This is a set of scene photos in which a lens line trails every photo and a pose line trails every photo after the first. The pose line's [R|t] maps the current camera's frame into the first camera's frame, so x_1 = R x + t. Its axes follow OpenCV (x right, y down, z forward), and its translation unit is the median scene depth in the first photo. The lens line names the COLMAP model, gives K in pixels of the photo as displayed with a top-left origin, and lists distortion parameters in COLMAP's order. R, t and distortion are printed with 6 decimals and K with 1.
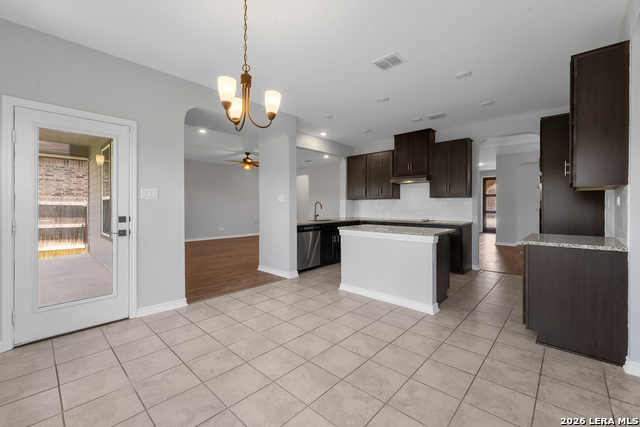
lens RADIAL K [[274.4, 0, 321.2], [0, 274.4, 205.8], [0, 0, 1]] dist [0.000180, -0.000050]
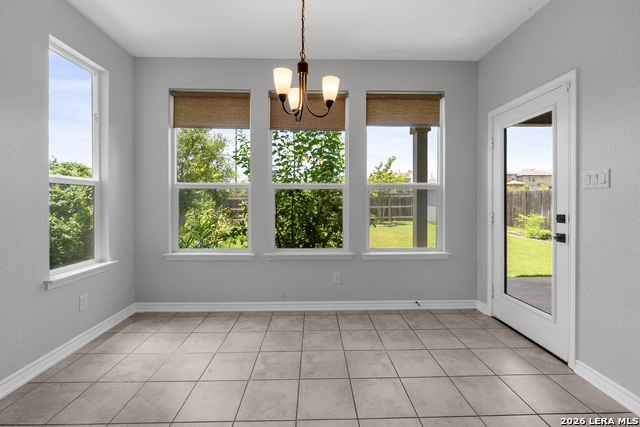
lens RADIAL K [[274.4, 0, 321.2], [0, 274.4, 205.8], [0, 0, 1]] dist [0.000180, -0.000050]
pose [[-0.720356, 0.010435, -0.693526, 0.243275], [-0.002733, 0.999836, 0.017883, 0.006235], [0.693599, 0.014777, -0.720209, 1.234446]]
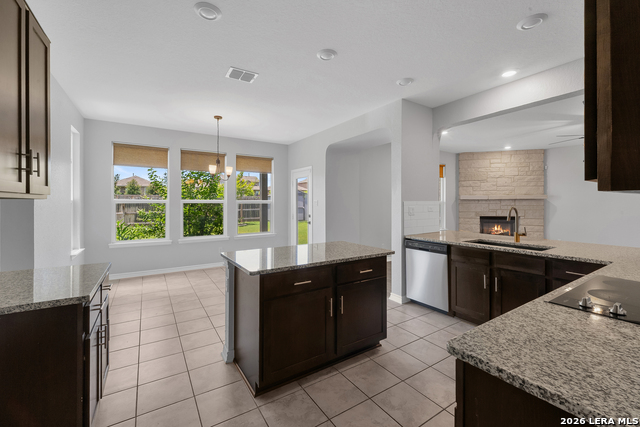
lens RADIAL K [[274.4, 0, 321.2], [0, 274.4, 205.8], [0, 0, 1]] dist [0.000180, -0.000050]
pose [[-0.265152, 0.008273, -0.964171, 1.371485], [-0.003561, 0.999948, 0.009559, -0.052370], [0.964200, 0.005968, -0.265108, 1.846564]]
